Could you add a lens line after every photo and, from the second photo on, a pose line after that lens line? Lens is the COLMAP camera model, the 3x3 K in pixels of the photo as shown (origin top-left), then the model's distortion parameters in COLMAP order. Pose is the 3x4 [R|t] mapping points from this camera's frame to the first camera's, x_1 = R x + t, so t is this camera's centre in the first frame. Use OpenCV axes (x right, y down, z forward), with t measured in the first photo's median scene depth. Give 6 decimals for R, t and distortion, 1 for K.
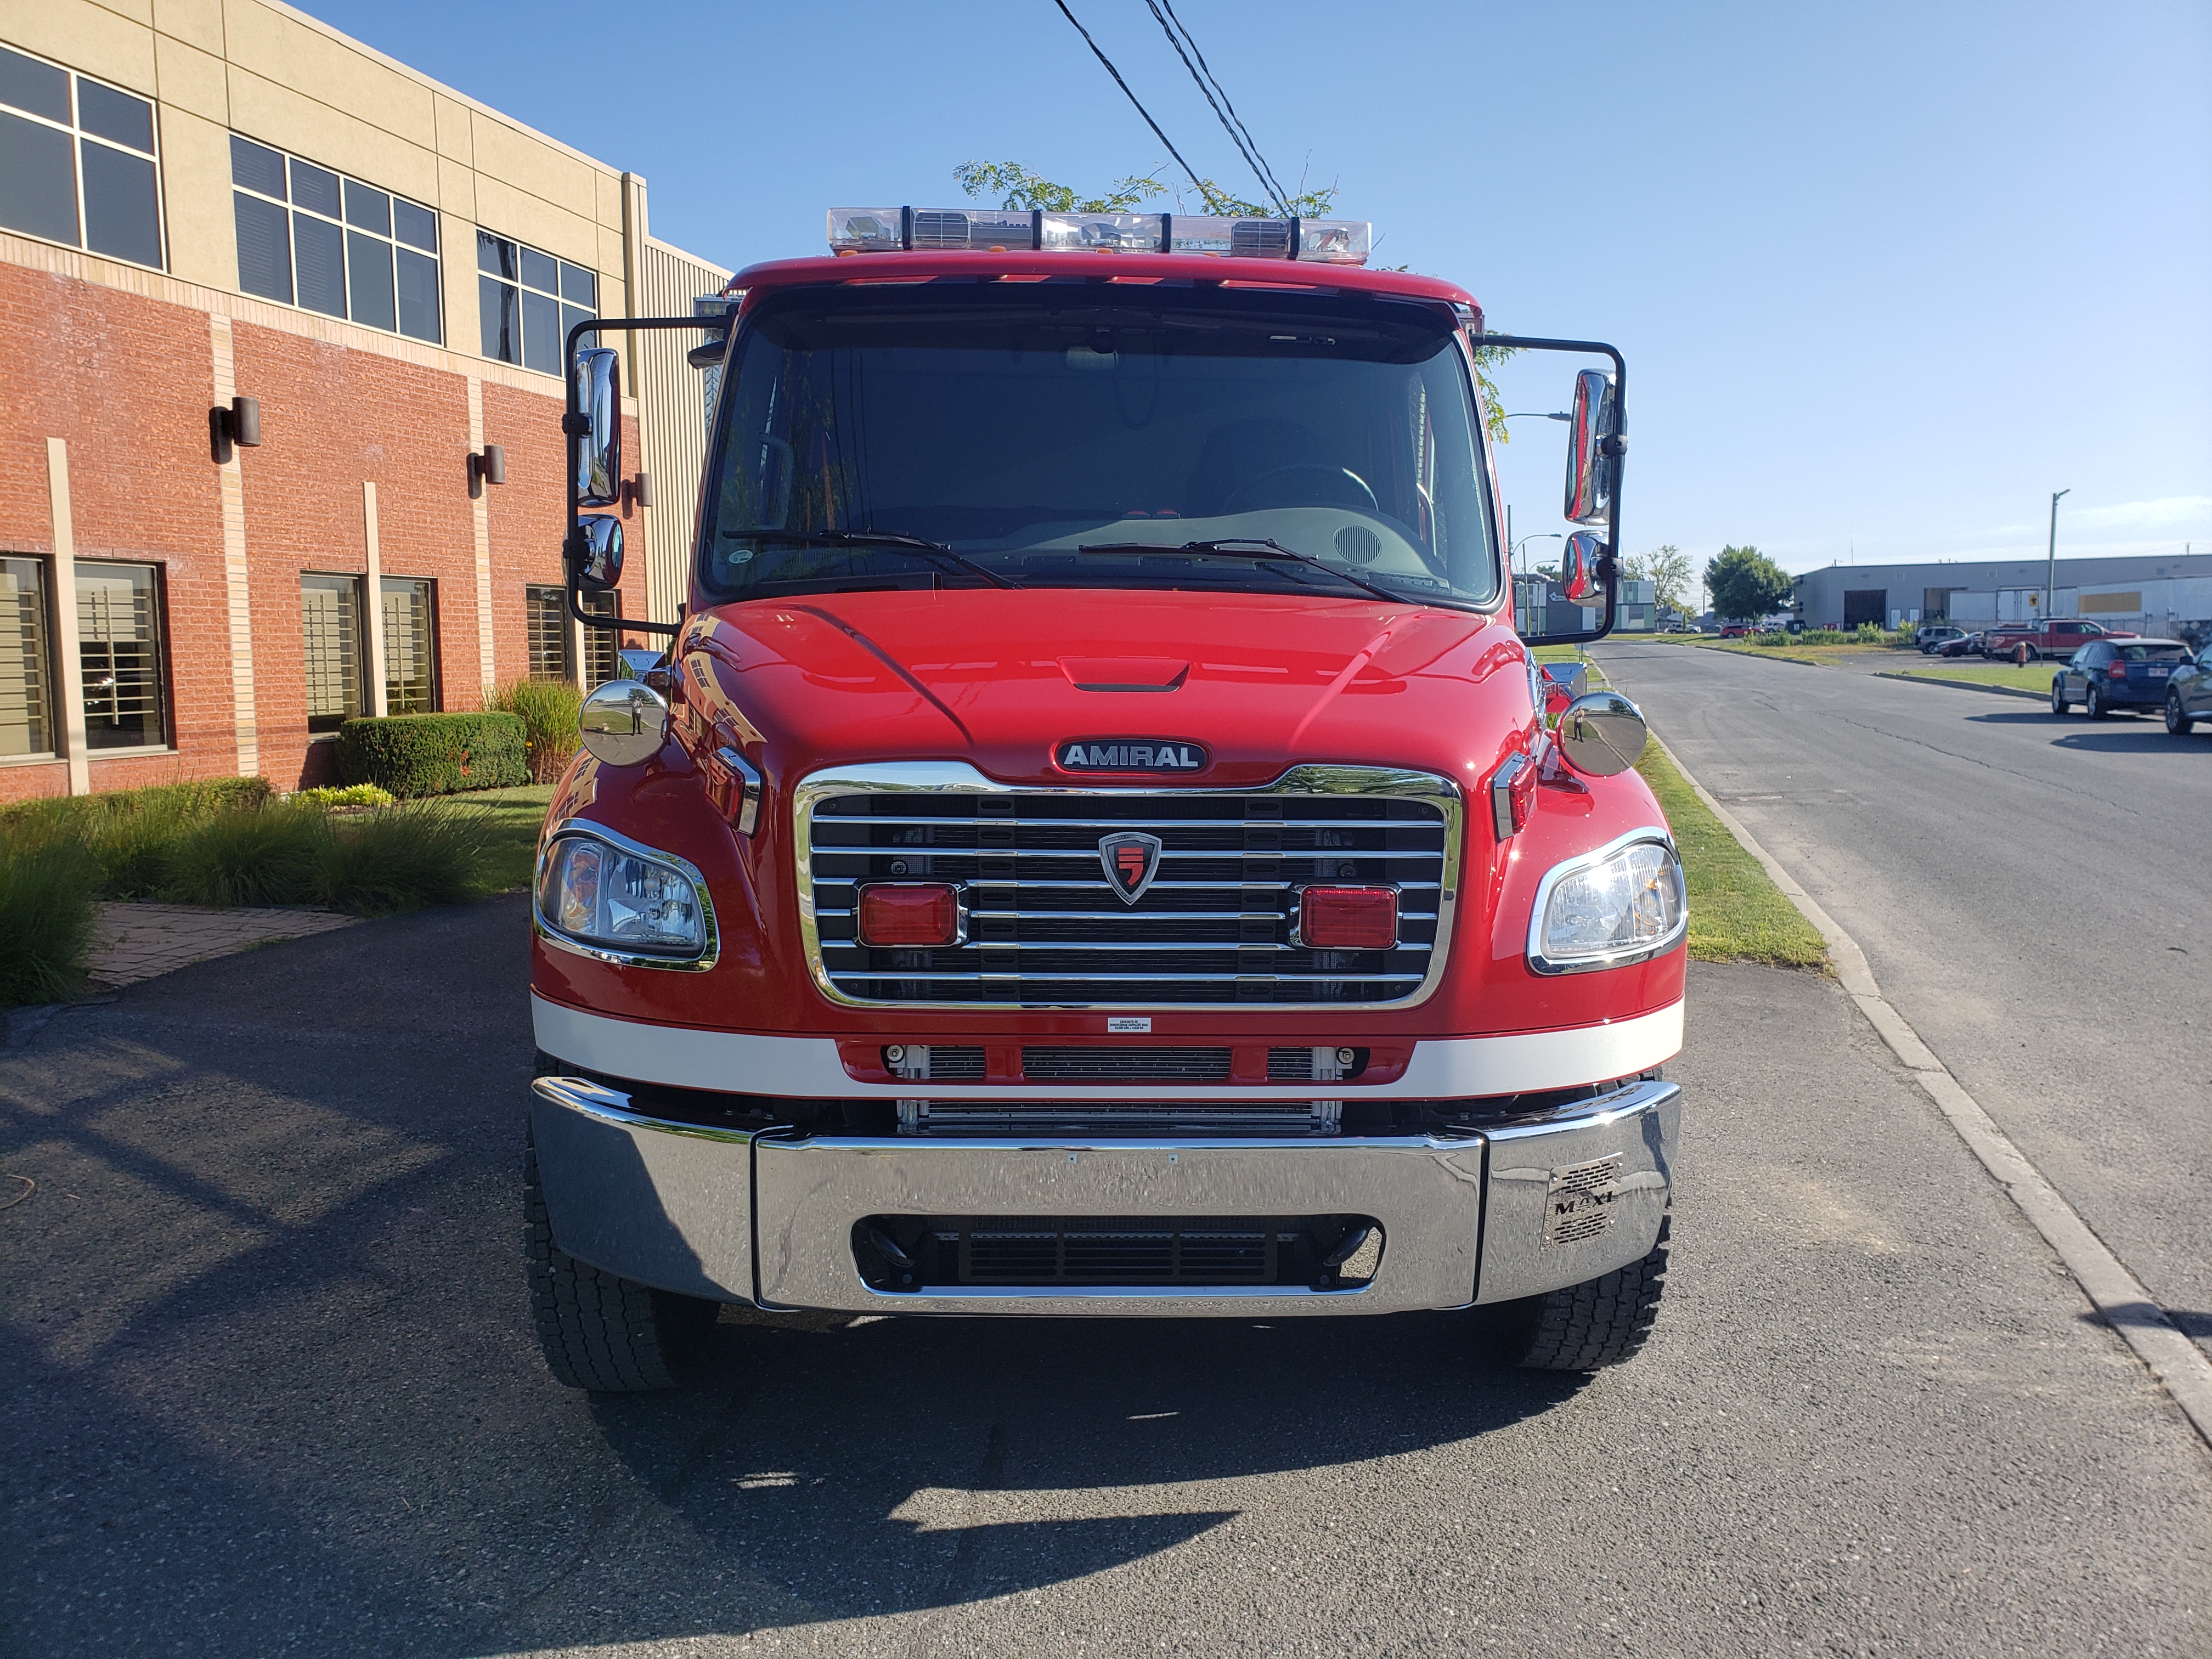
lens RADIAL K [[1758.2, 0, 1103.0], [0, 1758.2, 815.1], [0, 0, 1]] dist [0.002618, 0.004516]
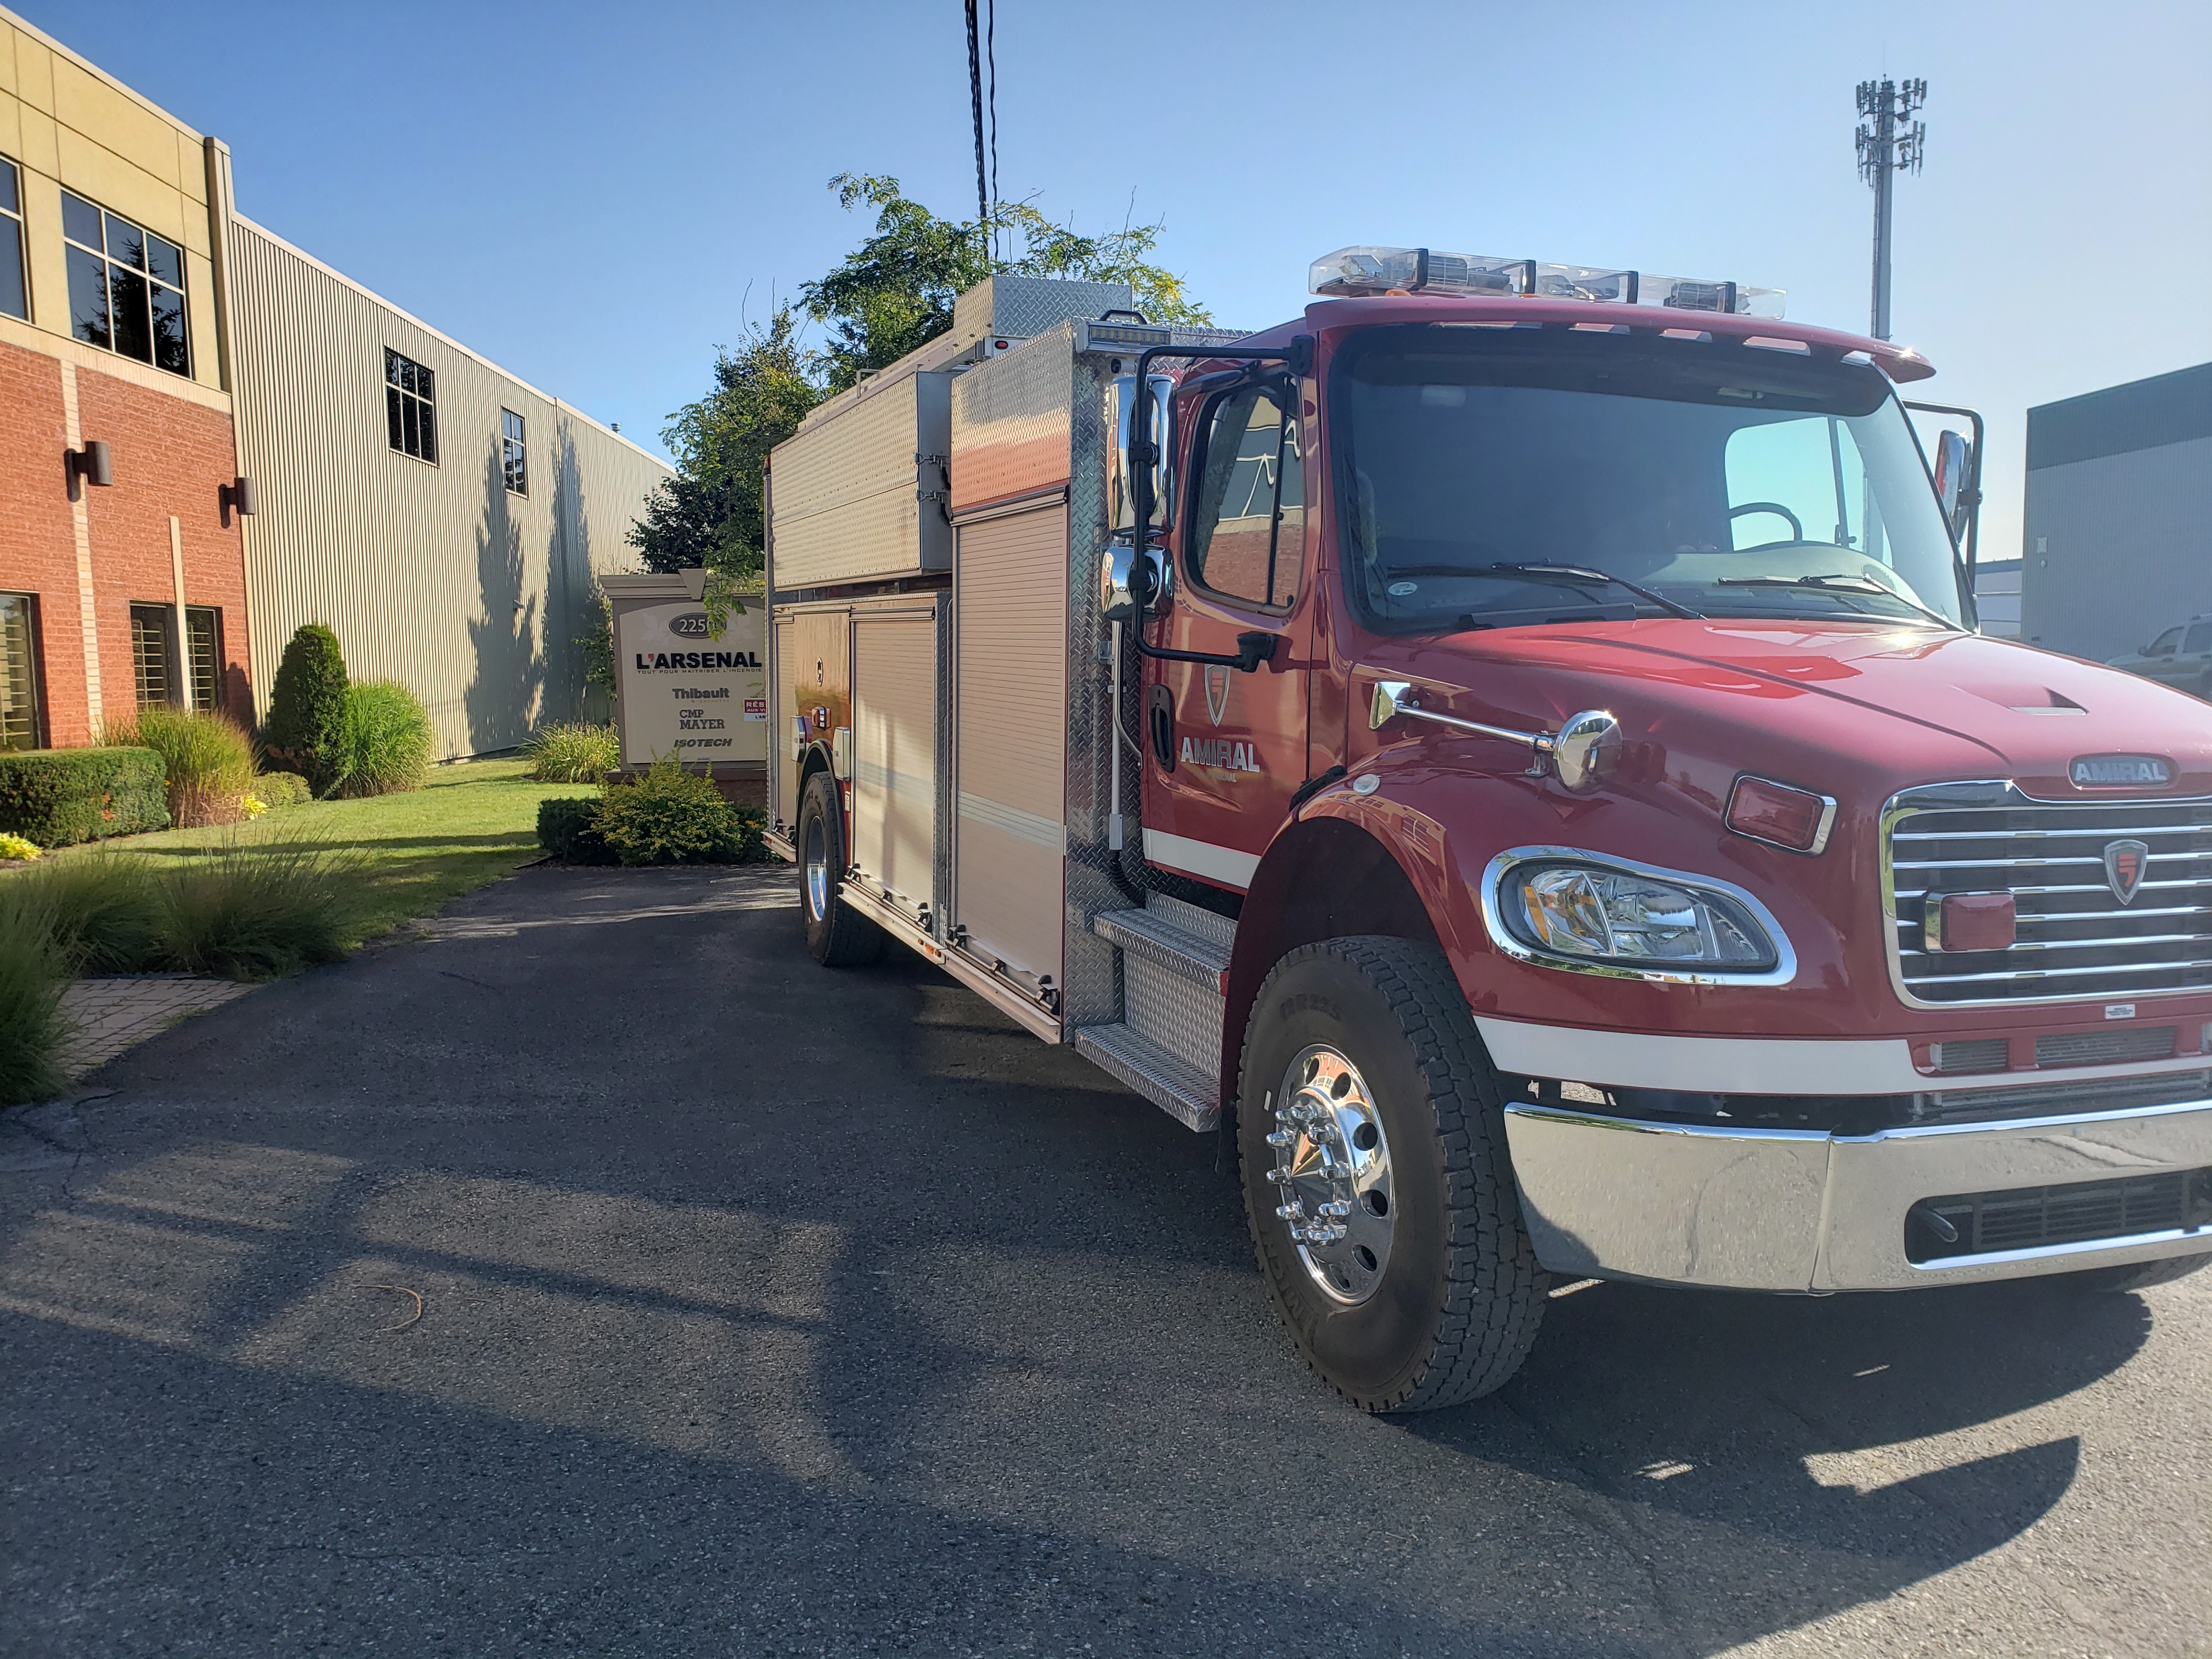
lens RADIAL K [[1758.2, 0, 1055.5], [0, 1758.2, 865.5], [0, 0, 1]] dist [0.002618, 0.004516]
pose [[0.951566, -0.035535, 0.305385, -0.848571], [0.030862, 0.999321, 0.020118, -0.015099], [-0.305893, -0.009718, 0.952016, 0.114659]]
